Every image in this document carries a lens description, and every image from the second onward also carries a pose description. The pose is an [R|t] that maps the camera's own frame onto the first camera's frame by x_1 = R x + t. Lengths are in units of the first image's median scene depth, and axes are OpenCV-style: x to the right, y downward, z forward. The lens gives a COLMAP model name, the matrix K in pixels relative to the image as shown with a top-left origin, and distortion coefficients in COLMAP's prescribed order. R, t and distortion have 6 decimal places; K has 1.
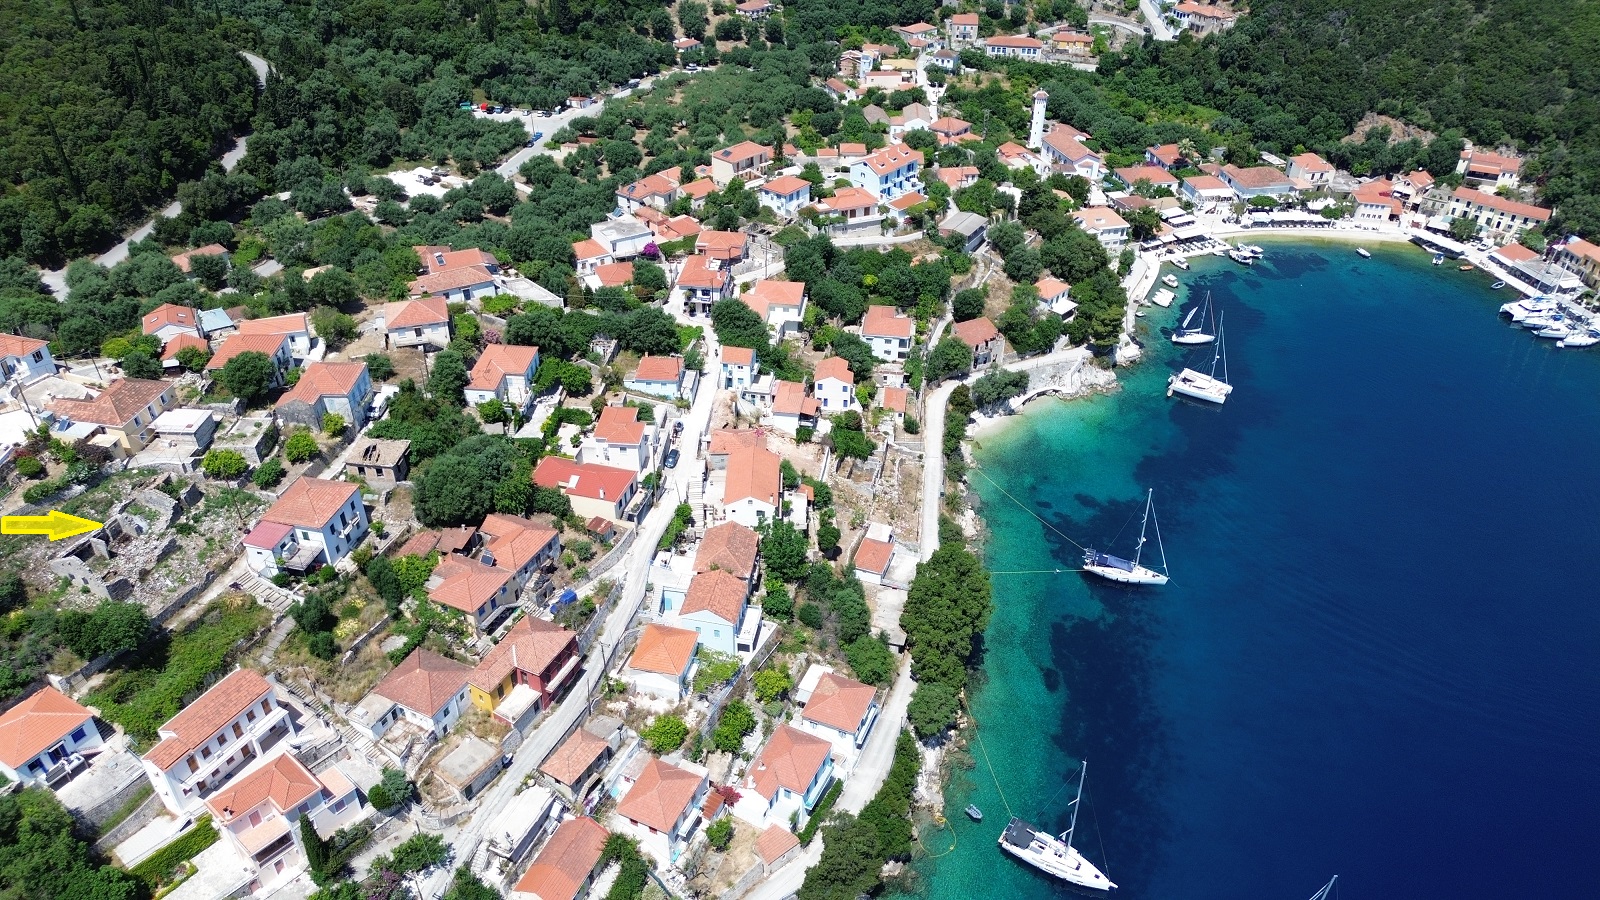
lens RADIAL K [[1138.8, 0, 808.4], [0, 1138.8, 447.5], [0, 0, 1]] dist [0.055697, -0.048013]
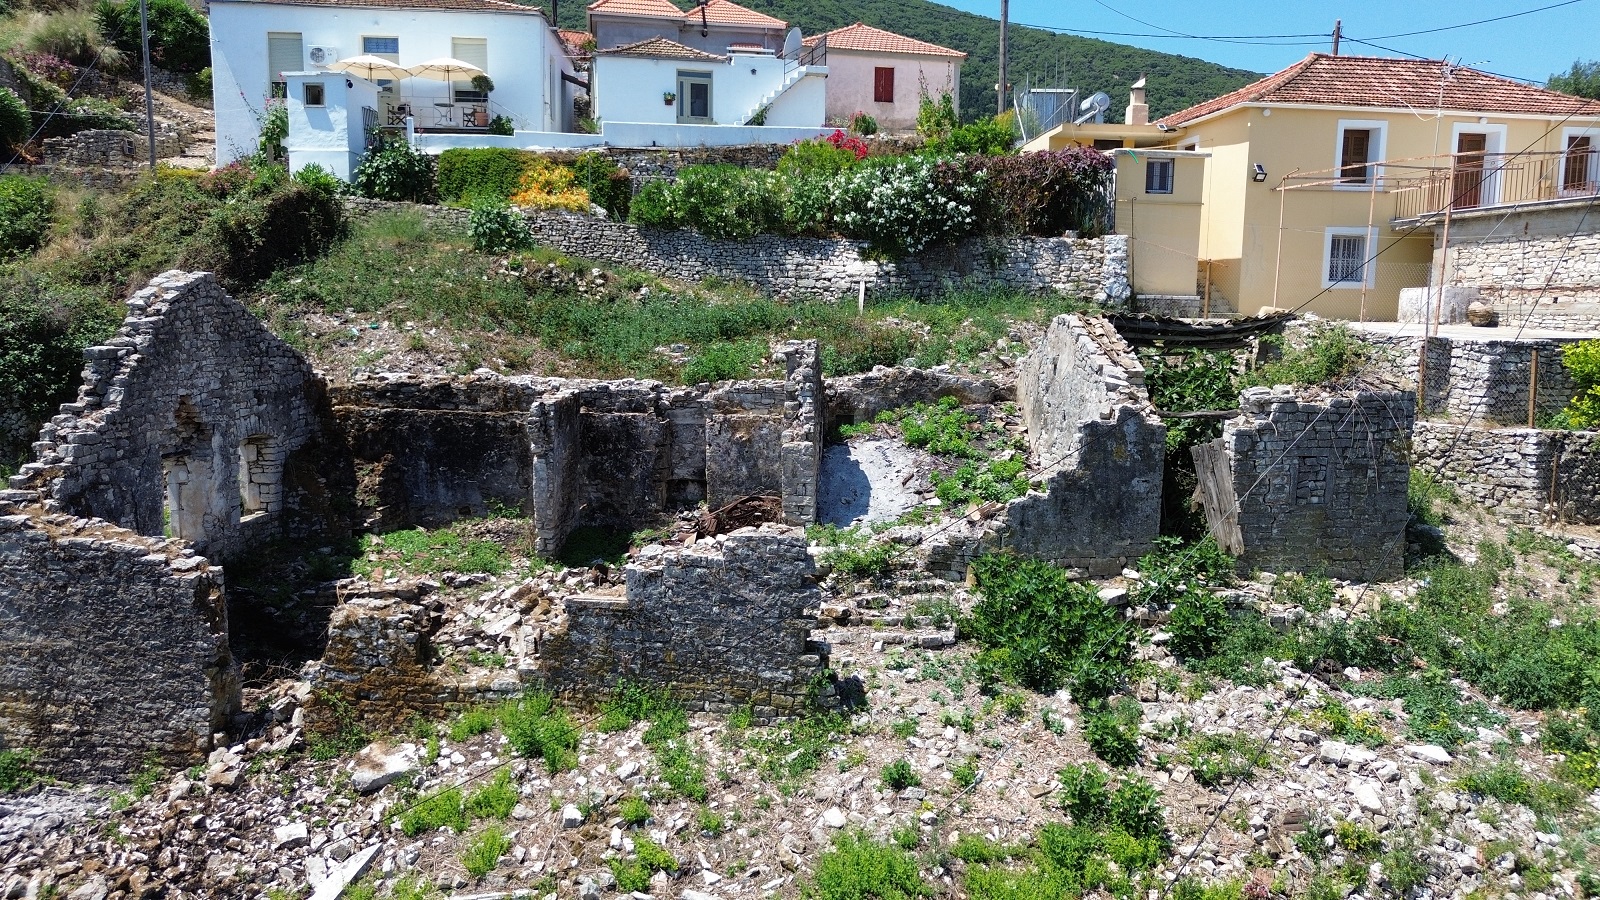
lens RADIAL K [[1138.8, 0, 793.3], [0, 1138.8, 447.2], [0, 0, 1]] dist [0.055697, -0.048013]
pose [[0.276895, 0.091507, -0.956533, -0.425715], [-0.549468, 0.831725, -0.079492, 0.072524], [0.788298, 0.547595, 0.280581, 0.889035]]
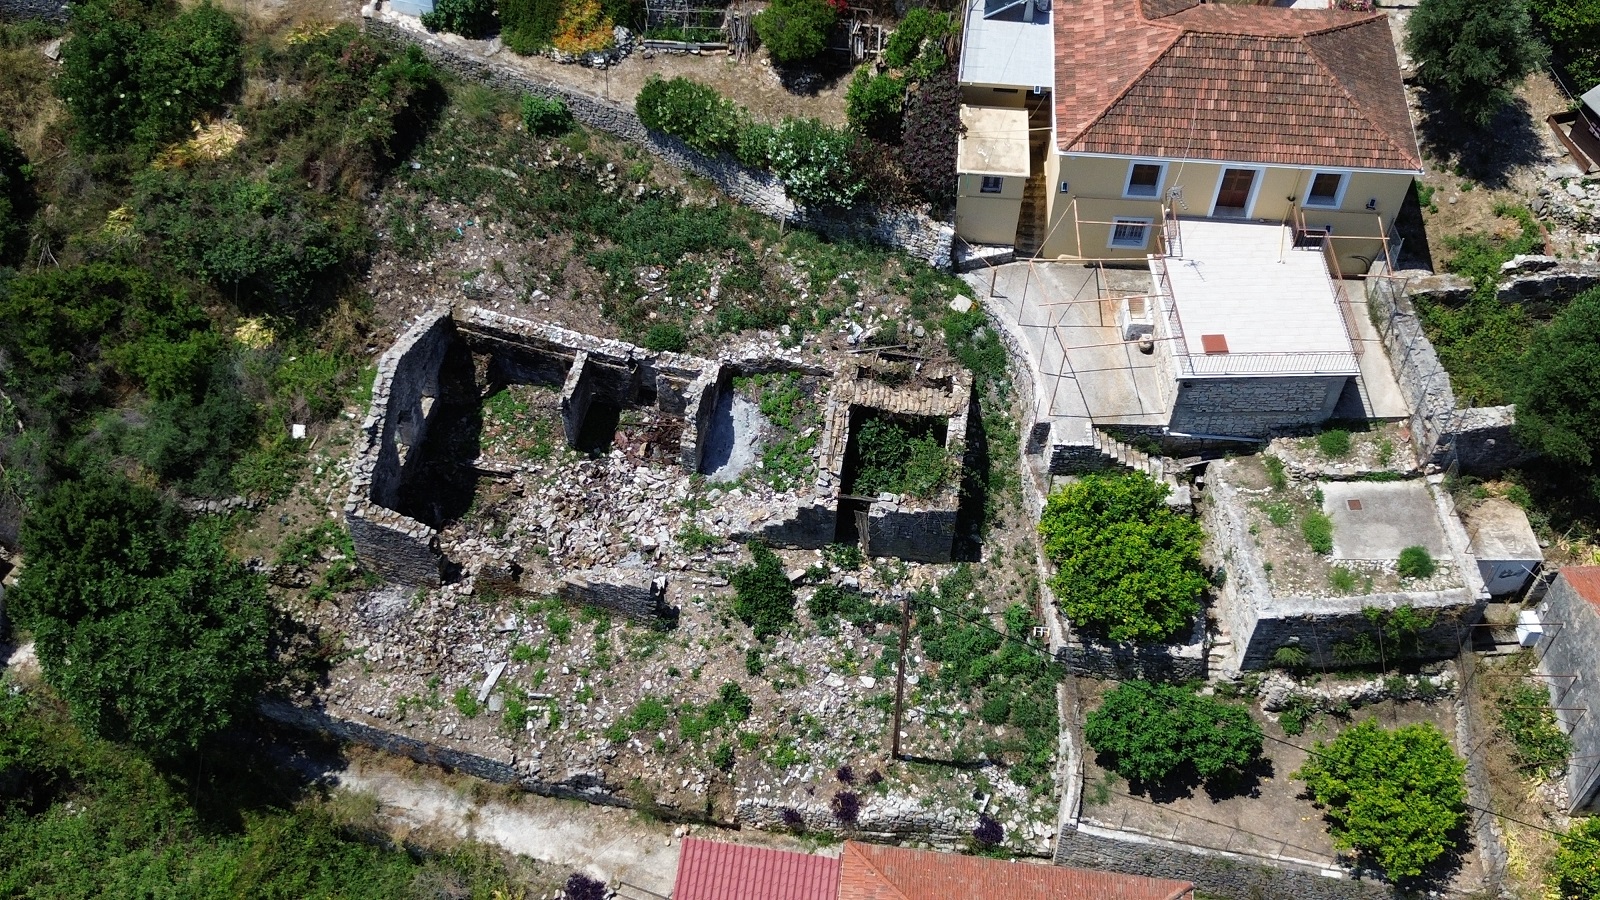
lens RADIAL K [[1755.8, 0, 784.7], [0, 1755.8, 446.5], [0, 0, 1]] dist [0.061416, 0.000000]
pose [[0.083546, 0.766566, -0.636708, -0.306743], [-0.578789, 0.557447, 0.595194, -0.161971], [0.811186, 0.318794, 0.490253, 0.762323]]
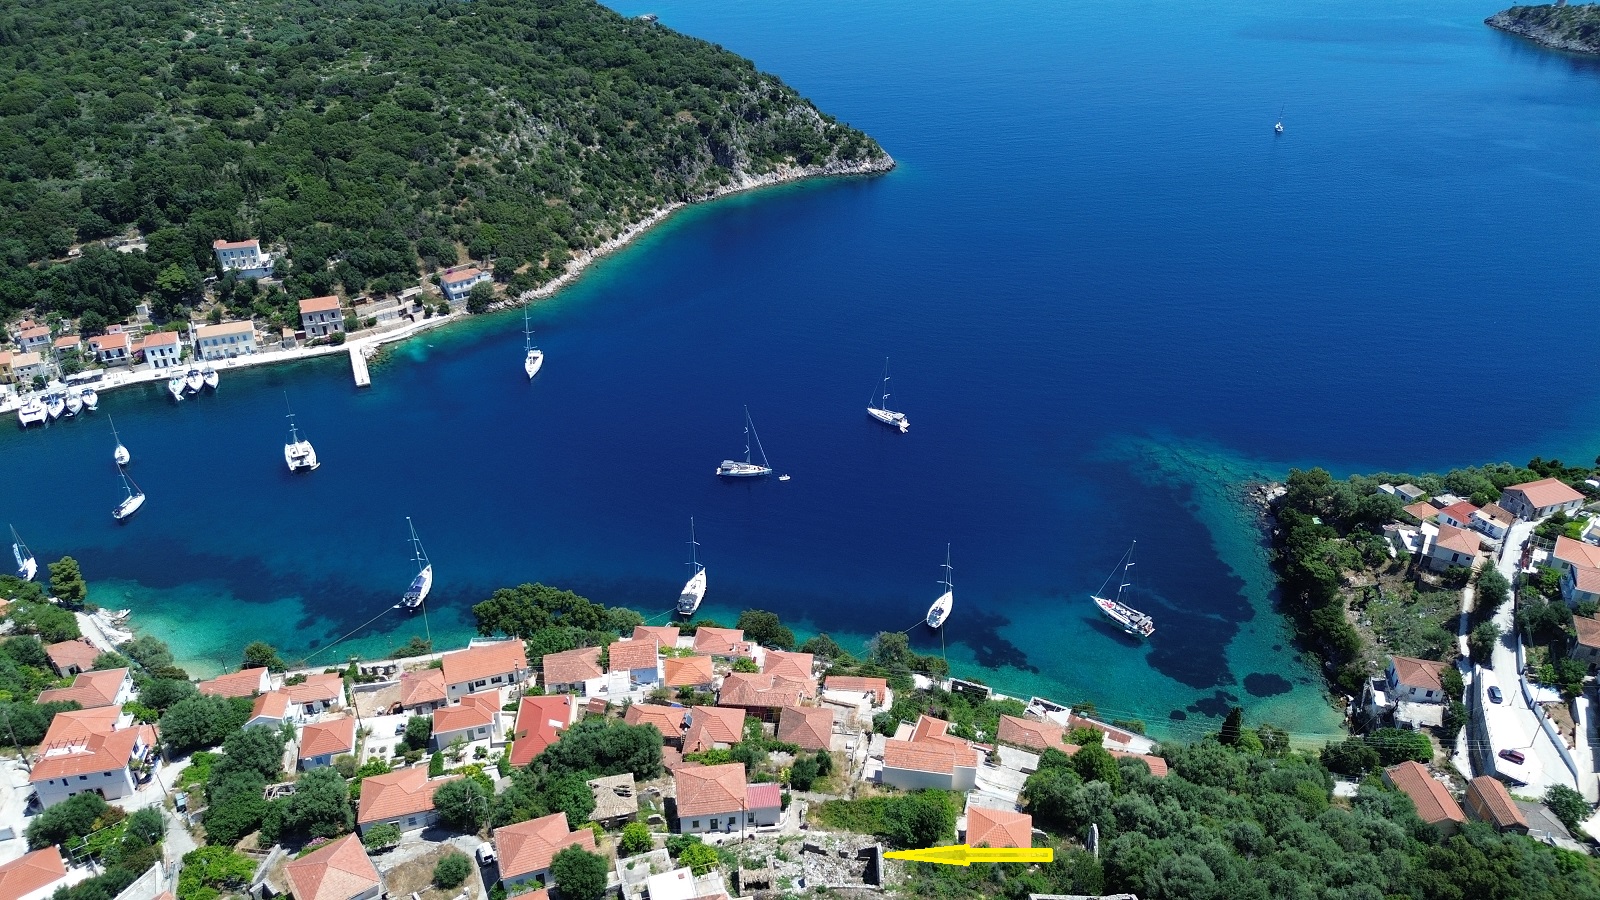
lens RADIAL K [[1138.8, 0, 797.1], [0, 1138.8, 460.4], [0, 0, 1]] dist [0.055697, -0.048013]
pose [[-0.322743, -0.501657, 0.802606, -1.114375], [0.524180, 0.611329, 0.592885, -0.697923], [-0.788081, 0.612060, 0.065656, 0.662777]]
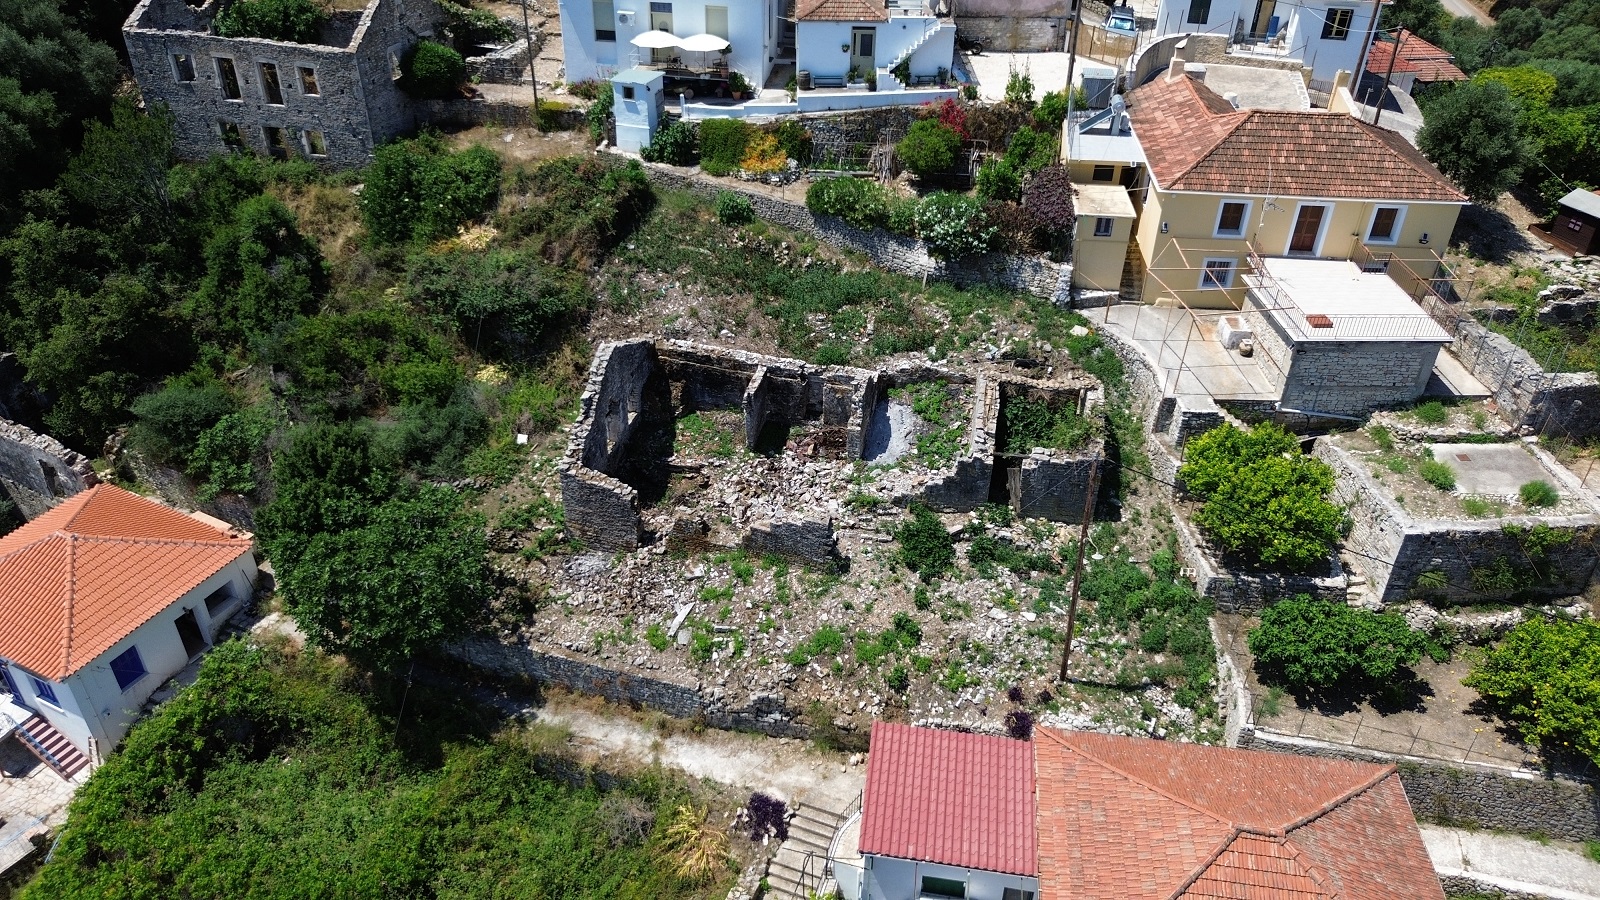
lens RADIAL K [[1138.8, 0, 794.9], [0, 1138.8, 452.6], [0, 0, 1]] dist [0.055697, -0.048013]
pose [[0.063428, 0.543202, -0.837203, -0.308684], [-0.572376, 0.707007, 0.415364, -0.037192], [0.817535, 0.452849, 0.355760, 0.816940]]
